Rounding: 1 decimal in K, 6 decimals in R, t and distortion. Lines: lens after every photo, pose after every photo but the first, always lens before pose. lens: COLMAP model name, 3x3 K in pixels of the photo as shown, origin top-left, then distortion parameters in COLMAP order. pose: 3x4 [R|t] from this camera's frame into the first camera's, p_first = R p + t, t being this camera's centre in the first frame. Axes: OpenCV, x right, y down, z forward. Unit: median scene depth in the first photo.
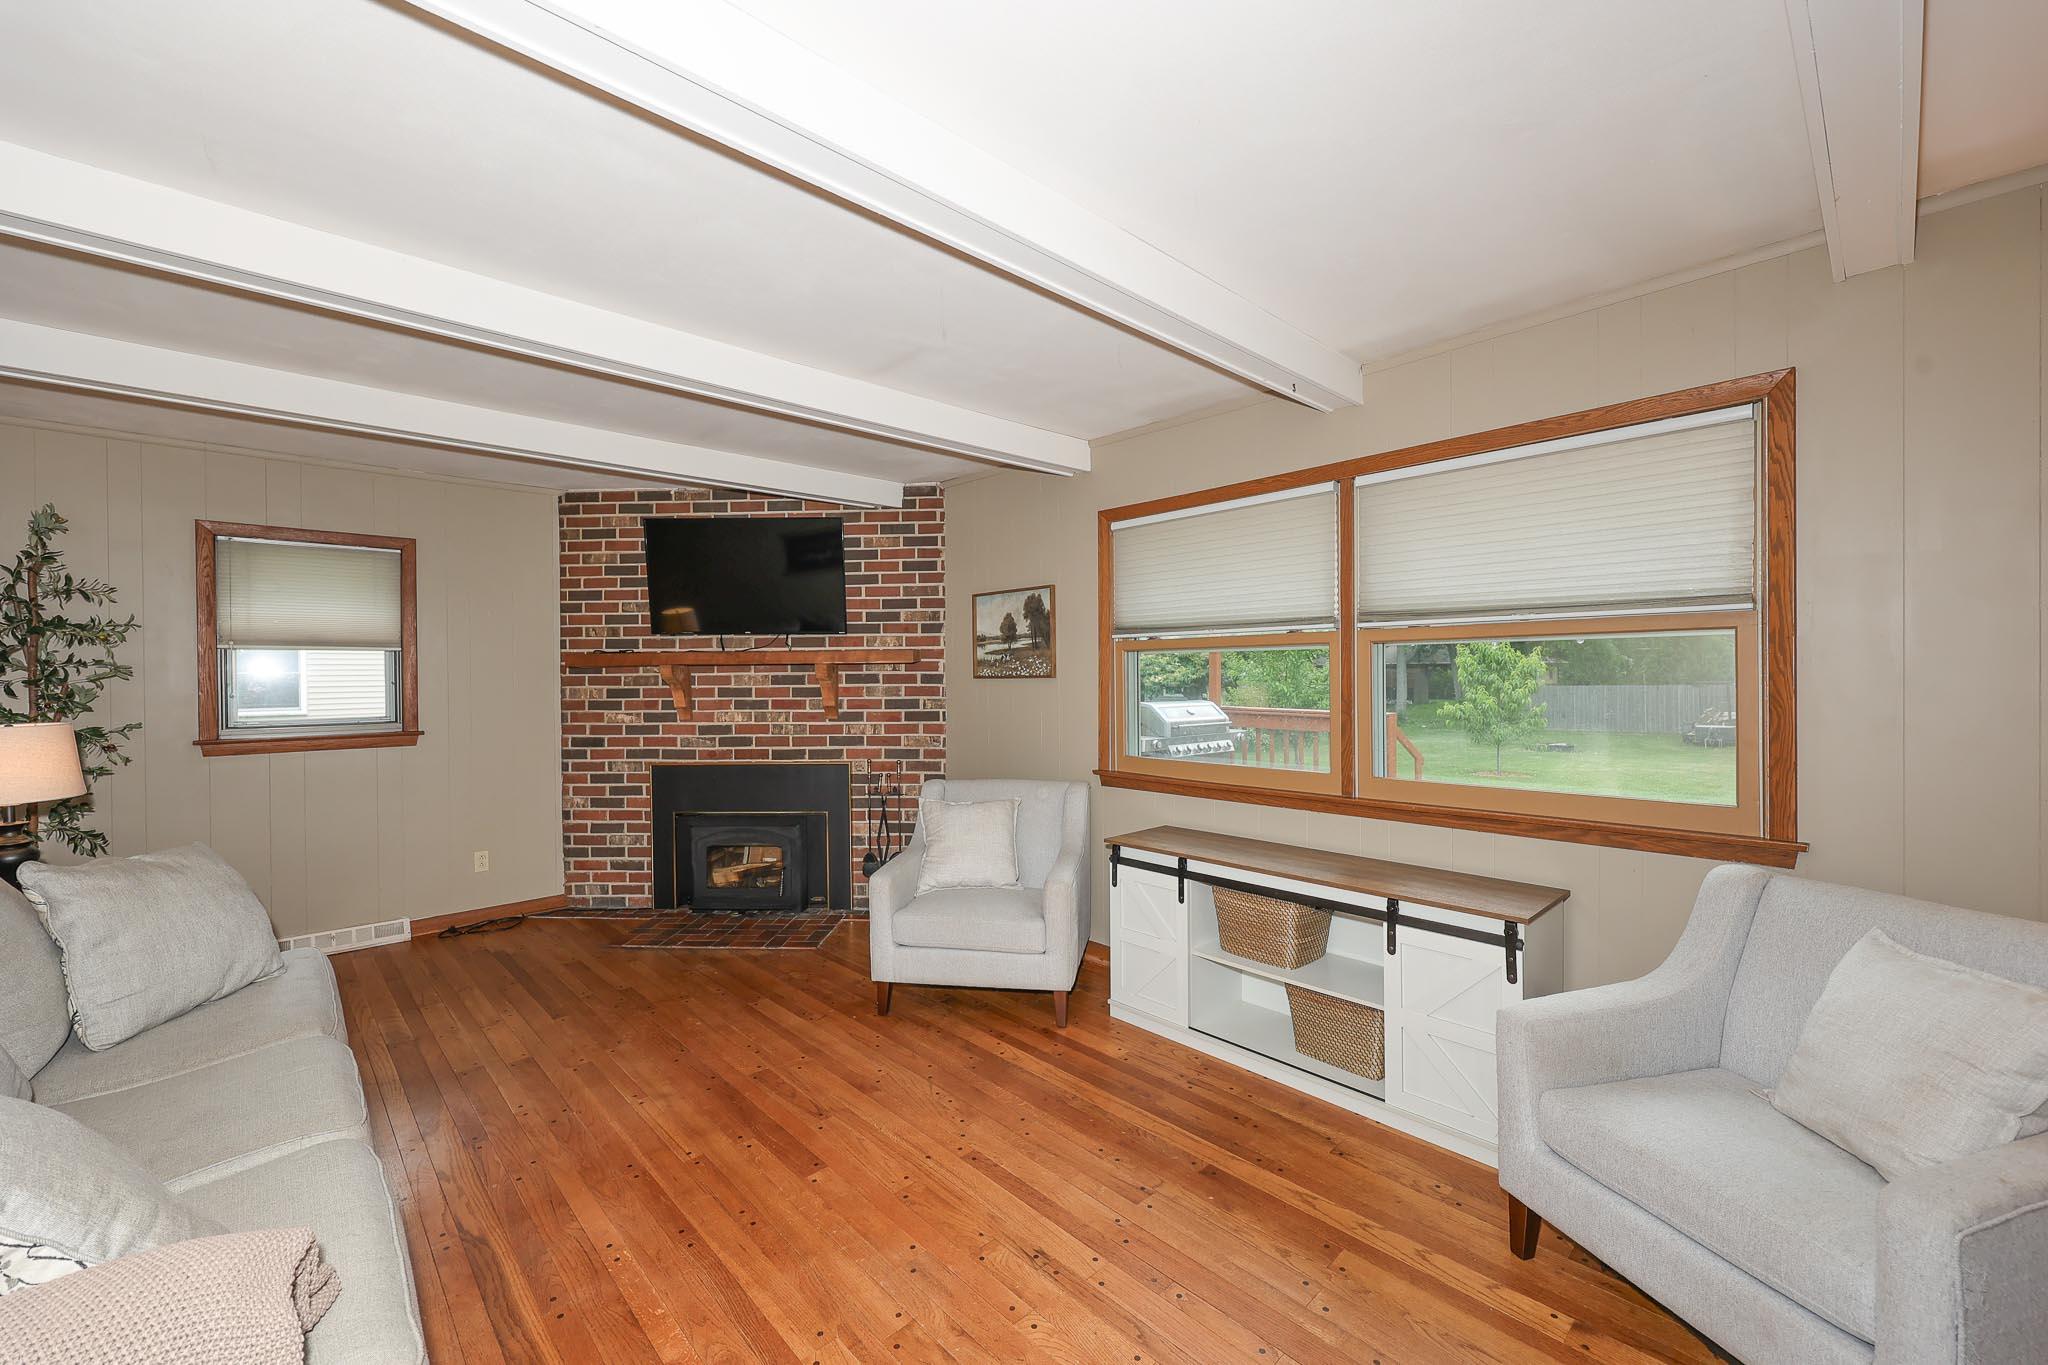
lens RADIAL K [[817.0, 0, 1003.7], [0, 817.0, 679.0], [0, 0, 1]] dist [-0.033929, 0.021522]
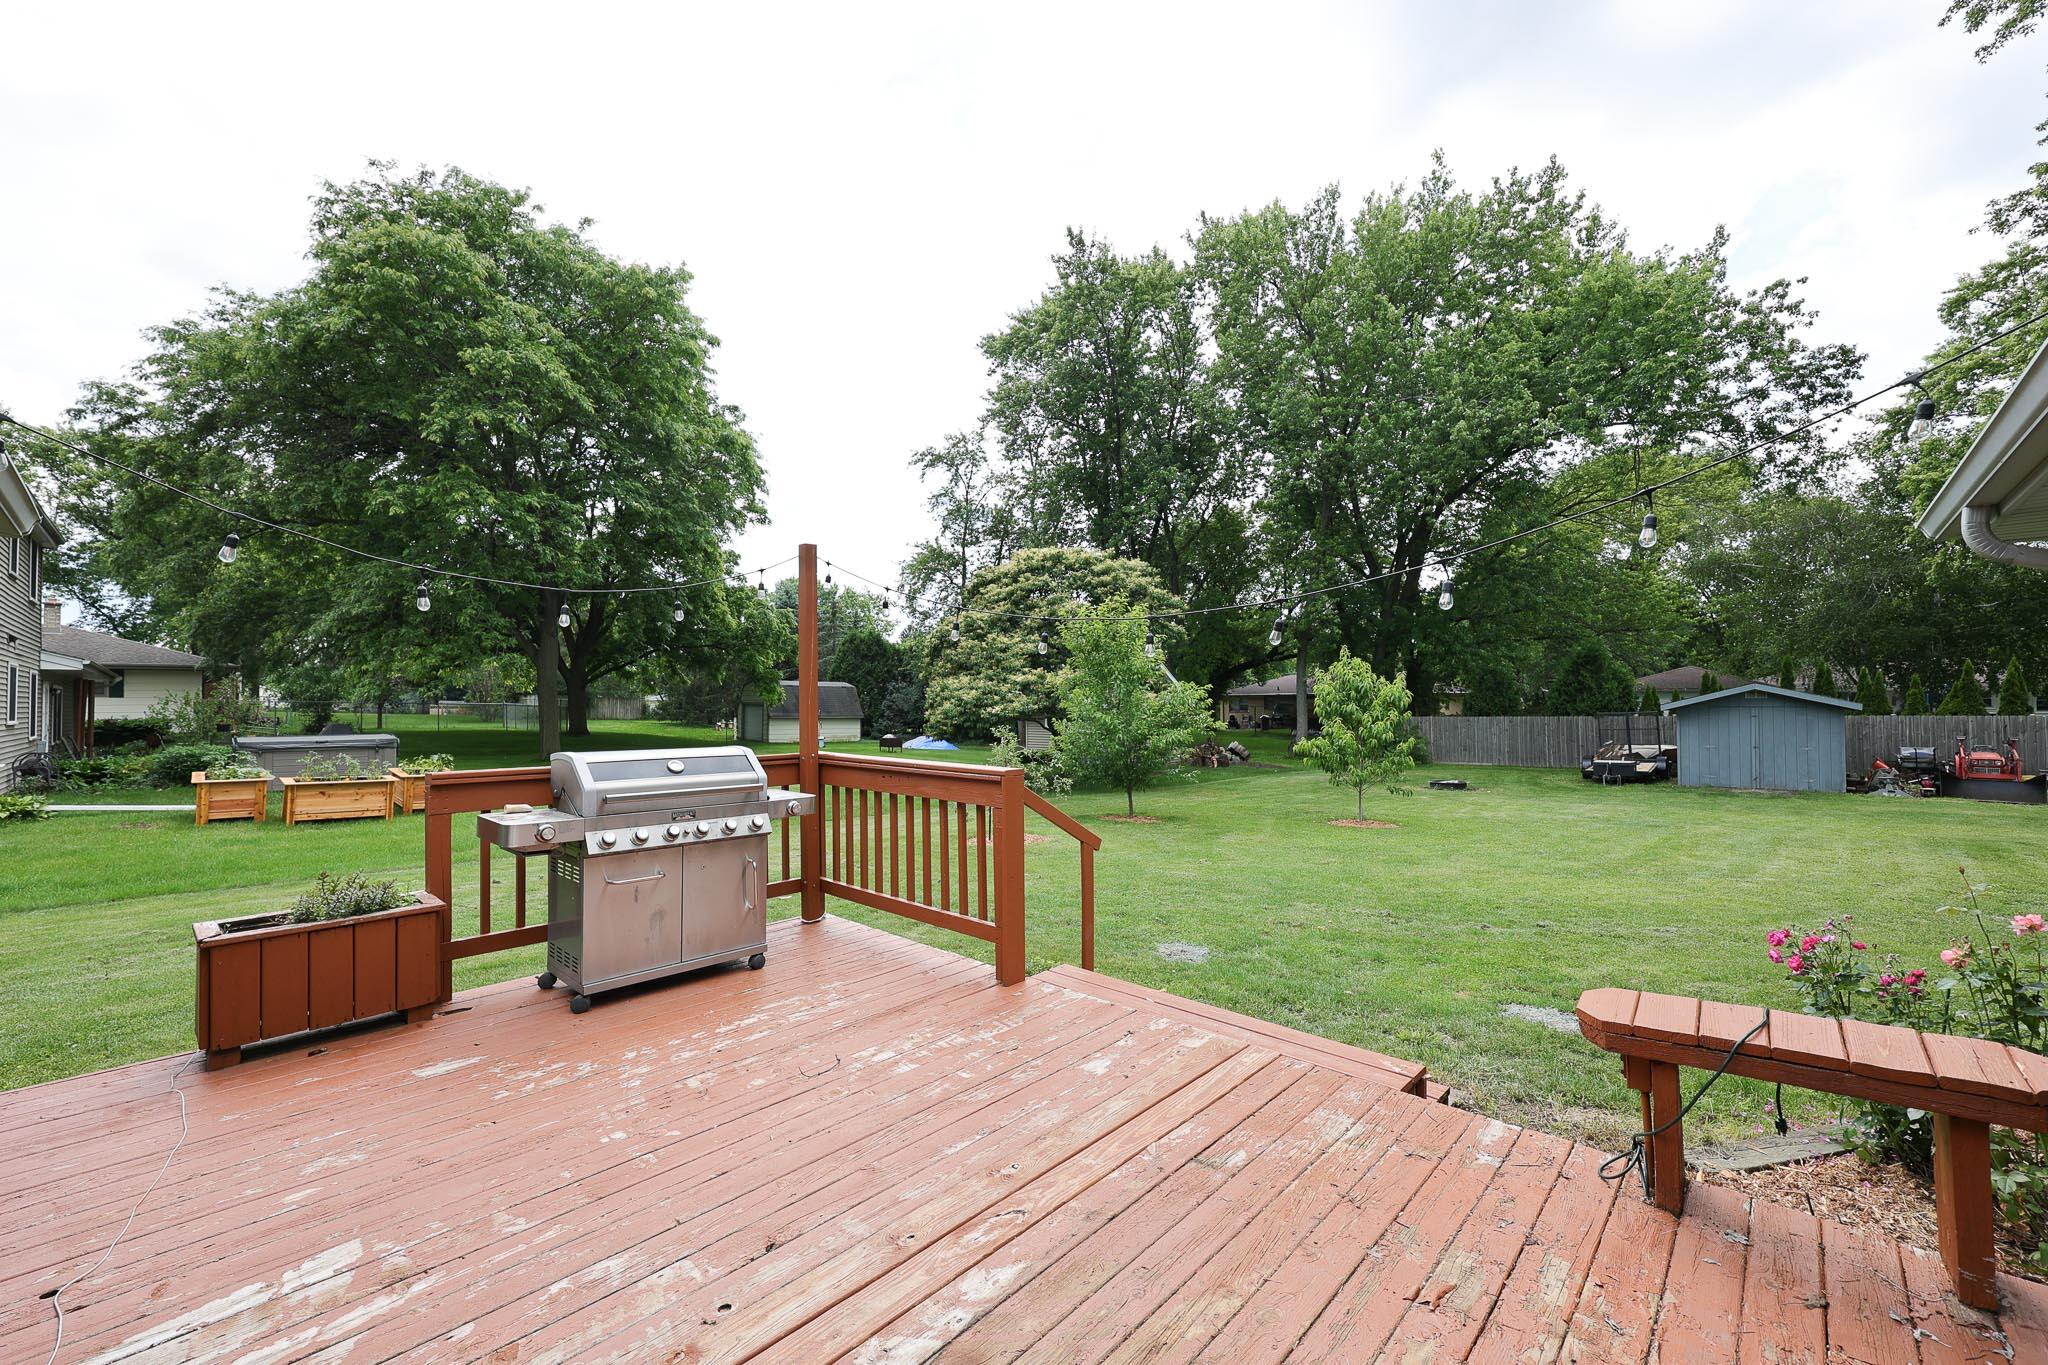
lens RADIAL K [[817.0, 0, 1003.7], [0, 817.0, 679.0], [0, 0, 1]] dist [-0.033929, 0.021522]
pose [[0.997944, 0.003201, 0.064019, 0.186548], [-0.000824, 0.999311, -0.037119, -0.000368], [-0.064093, 0.036990, 0.997258, 0.178737]]
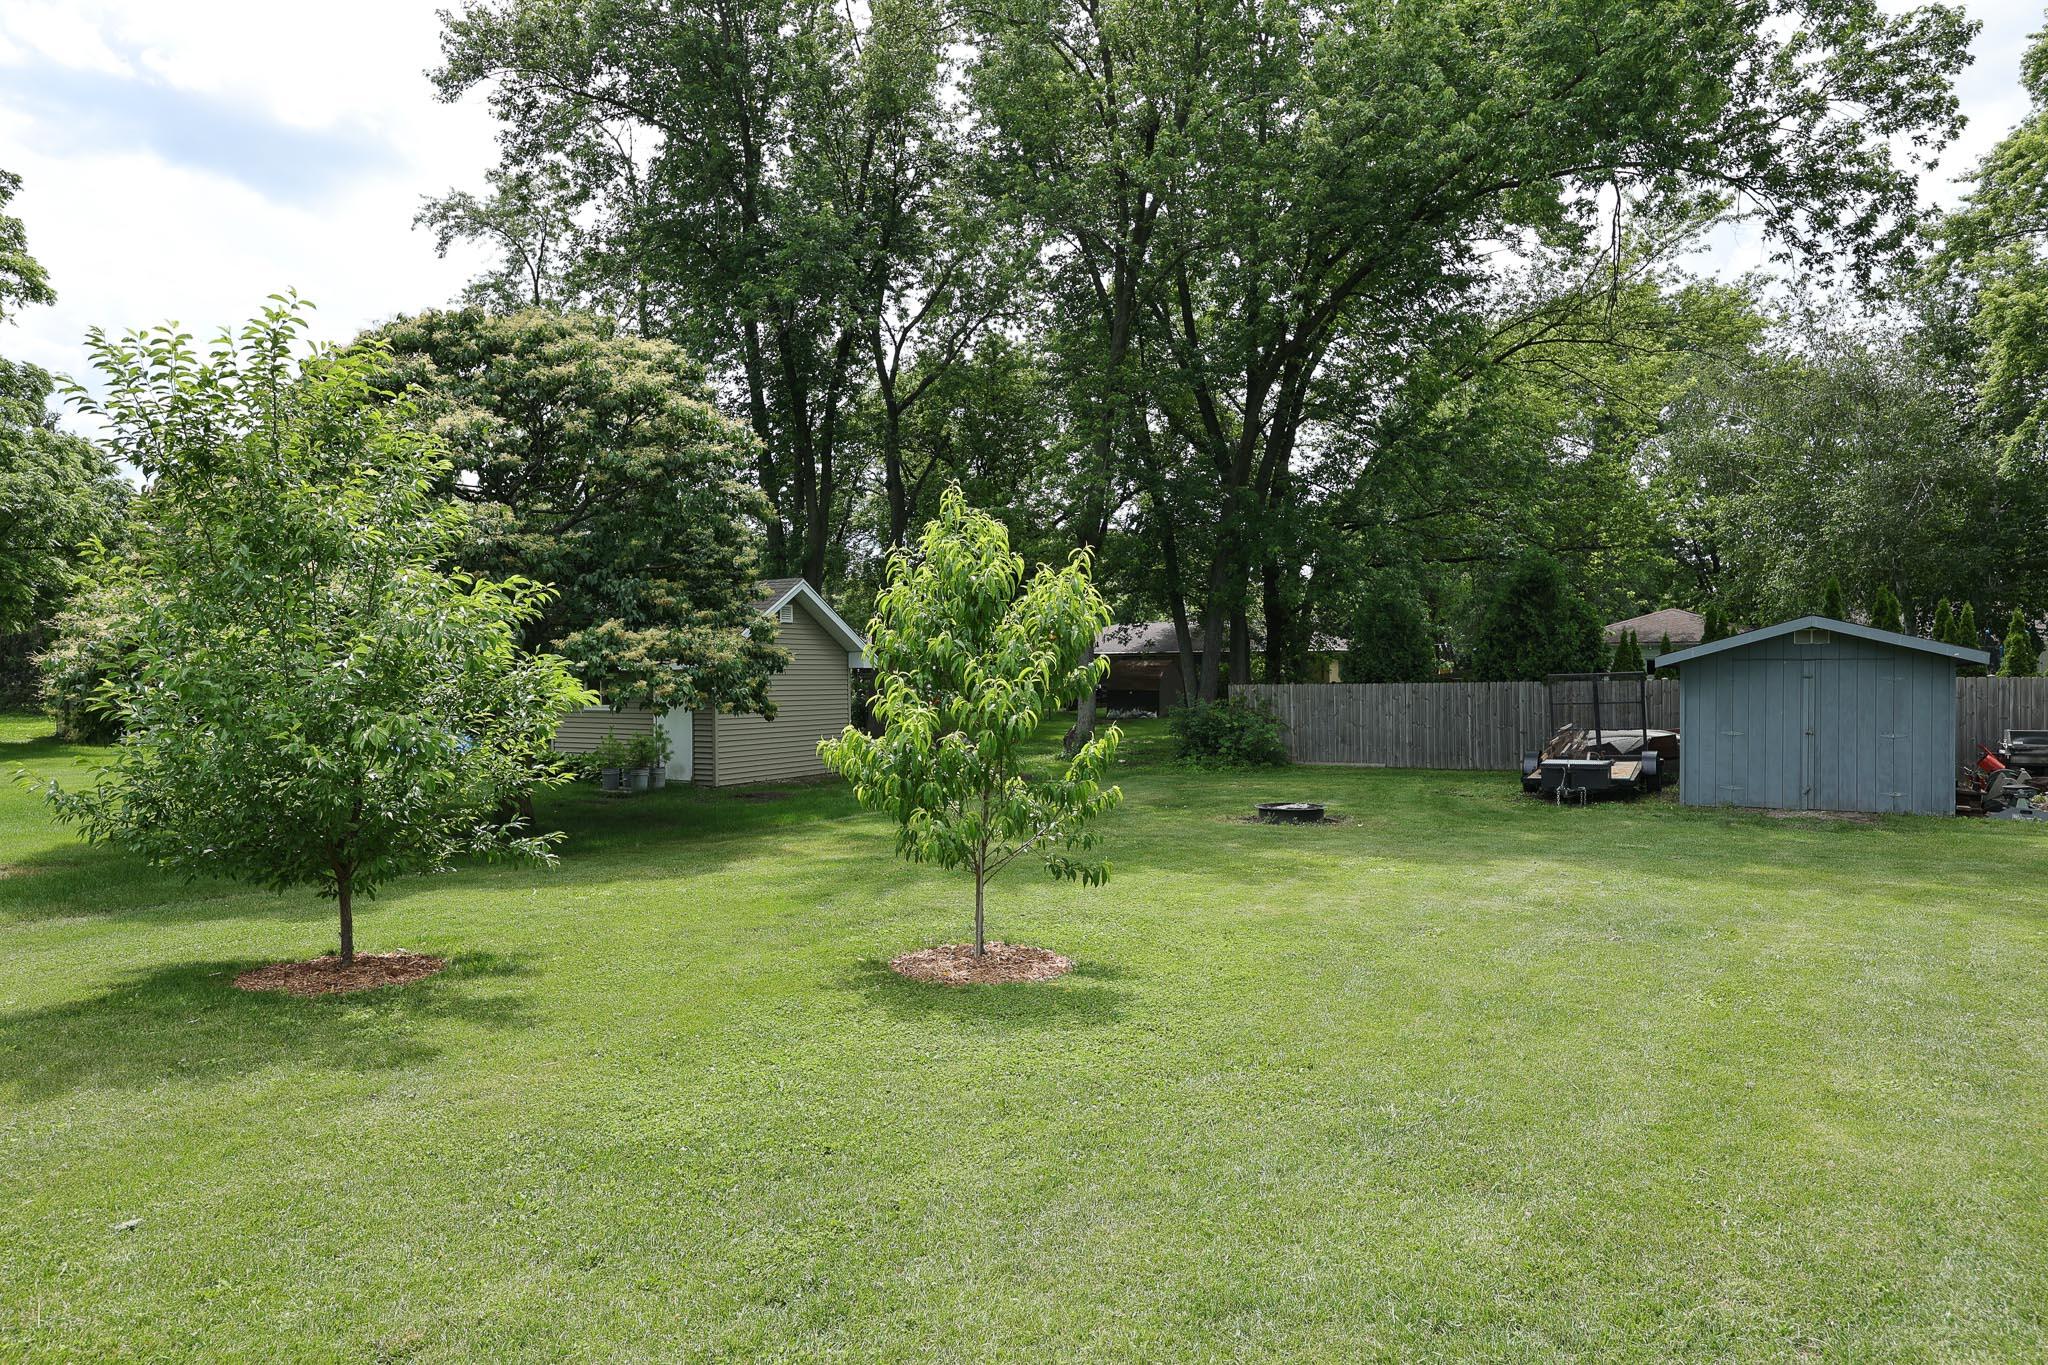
lens RADIAL K [[1198.1, 0, 1024.0], [0, 1198.1, 682.5], [0, 0, 1]] dist [0.002601, -0.001714]
pose [[0.958675, -0.003973, 0.284474, 0.491488], [0.004071, 0.999992, 0.000247, 0.011624], [-0.284473, 0.000922, 0.958684, 0.549709]]
